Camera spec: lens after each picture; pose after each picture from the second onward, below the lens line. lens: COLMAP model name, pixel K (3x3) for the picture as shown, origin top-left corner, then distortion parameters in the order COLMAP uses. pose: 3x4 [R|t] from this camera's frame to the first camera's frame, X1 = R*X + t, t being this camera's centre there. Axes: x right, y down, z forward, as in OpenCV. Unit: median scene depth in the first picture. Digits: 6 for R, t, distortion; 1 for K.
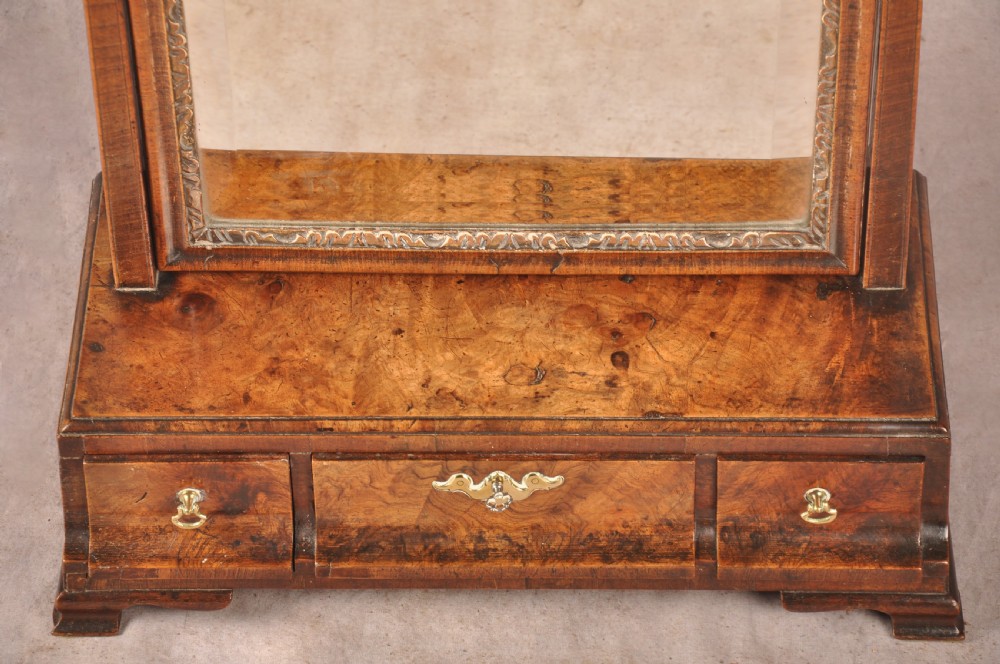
lens RADIAL K [[3451.0, 0, 496.0], [0, 3451.0, 348.3], [0, 0, 1]] dist [0.891689, 0.348192]
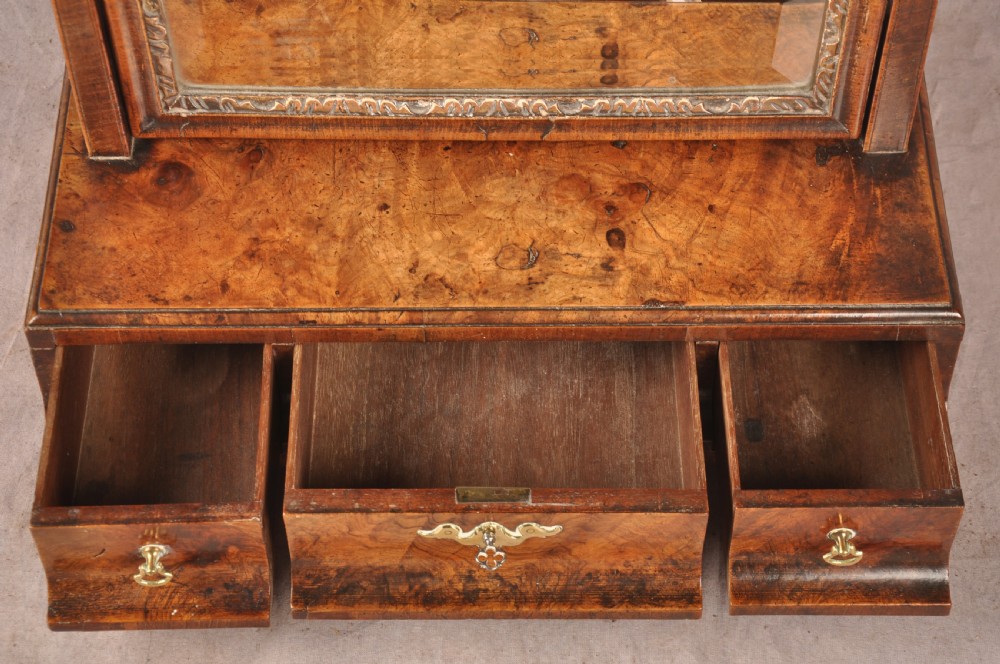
lens RADIAL K [[1894.3, 0, 495.8], [0, 1894.3, 343.7], [0, 0, 1]] dist [0.266006, -0.044667]
pose [[0.999725, -0.010984, 0.020708, -0.008543], [0.006865, 0.981883, 0.189362, -0.067770], [-0.022413, -0.189168, 0.981689, 0.478222]]
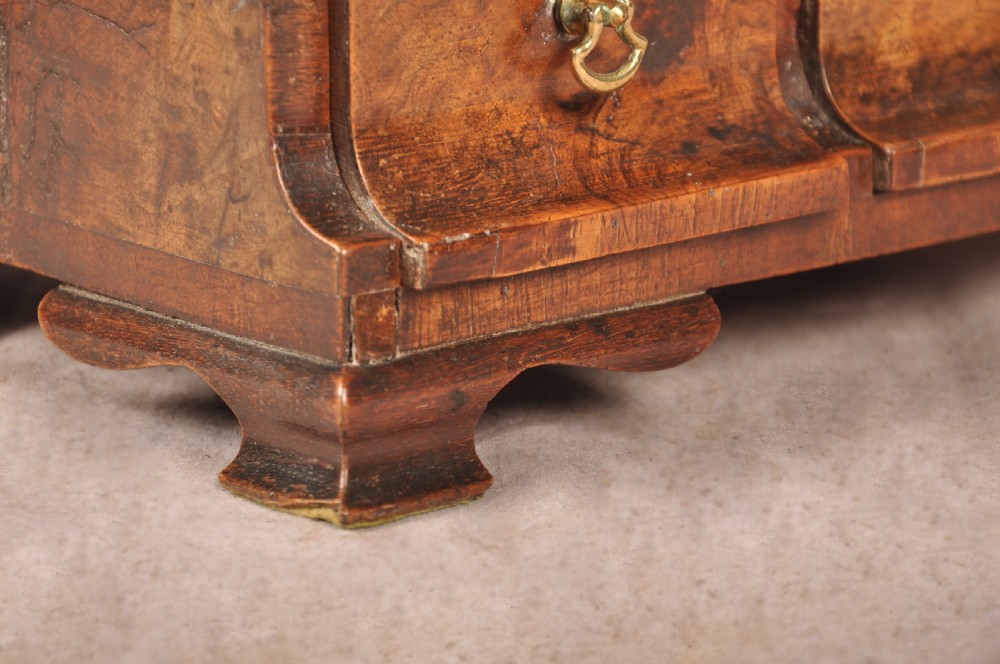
lens RADIAL K [[3807.7, 0, 500.0], [0, 3807.7, 332.0], [0, 0, 1]] dist [0.935162, -1.092362]
pose [[0.739901, -0.154132, 0.654821, -0.349026], [0.453253, 0.833508, -0.315953, 0.187189], [-0.497100, 0.530574, 0.686574, 0.753934]]
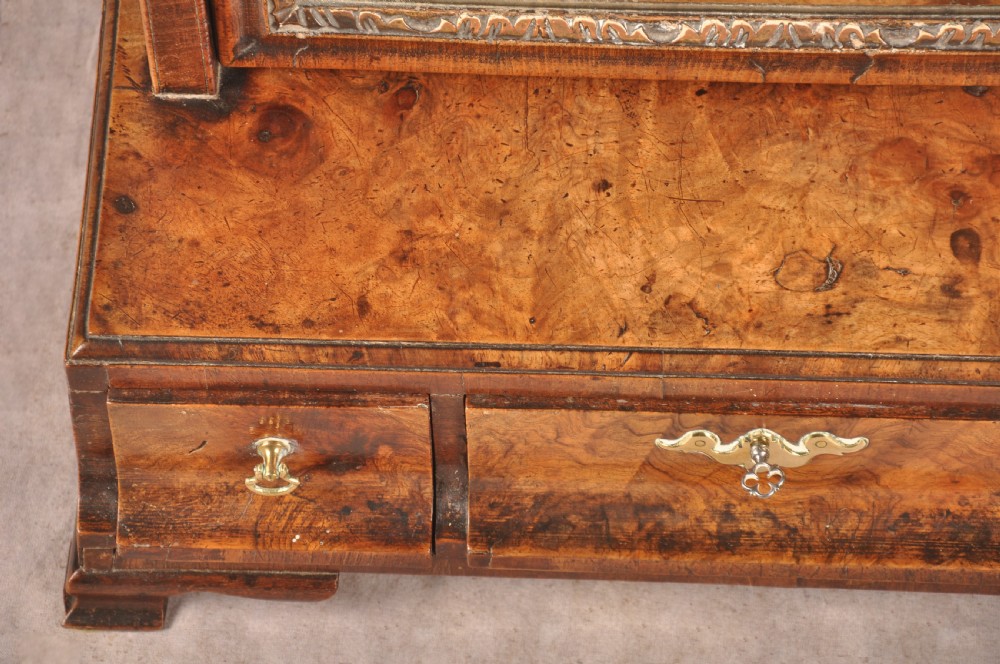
lens RADIAL K [[3882.4, 0, 484.5], [0, 3882.4, 331.9], [0, 0, 1]] dist [1.046378, 2.176568]
pose [[0.999606, 0.017826, -0.021662, -0.034151], [-0.012649, 0.975612, 0.219139, -0.134284], [0.025040, -0.218779, 0.975453, 0.308930]]
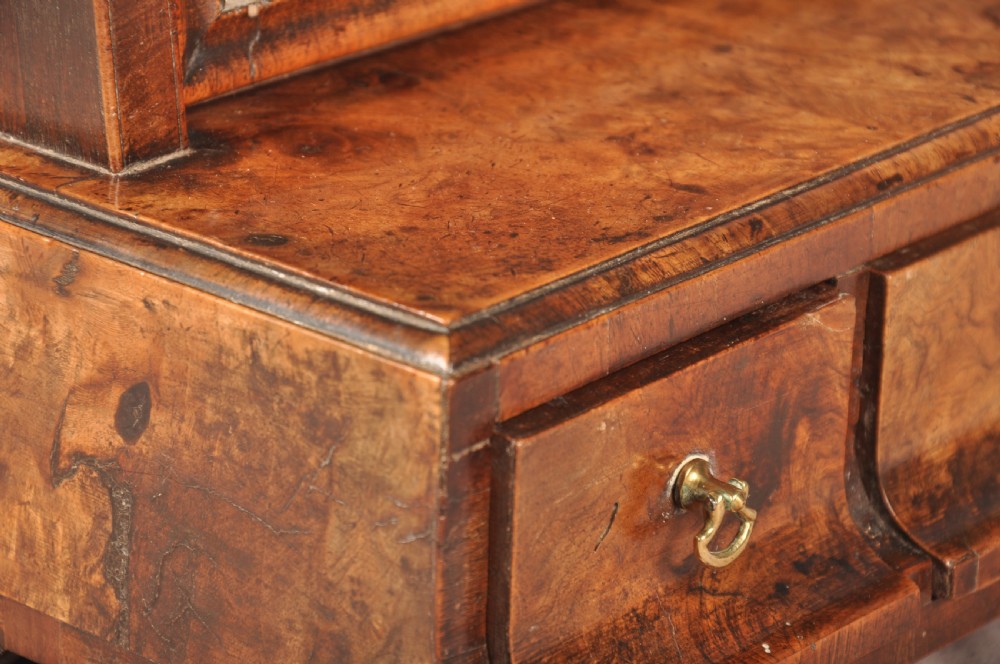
lens RADIAL K [[3807.7, 0, 500.0], [0, 3807.7, 332.0], [0, 0, 1]] dist [0.935162, -1.092362]
pose [[0.636192, -0.255202, 0.728101, -0.390481], [0.497279, 0.857170, -0.134065, 0.073043], [-0.589893, 0.447361, 0.672231, 0.729052]]
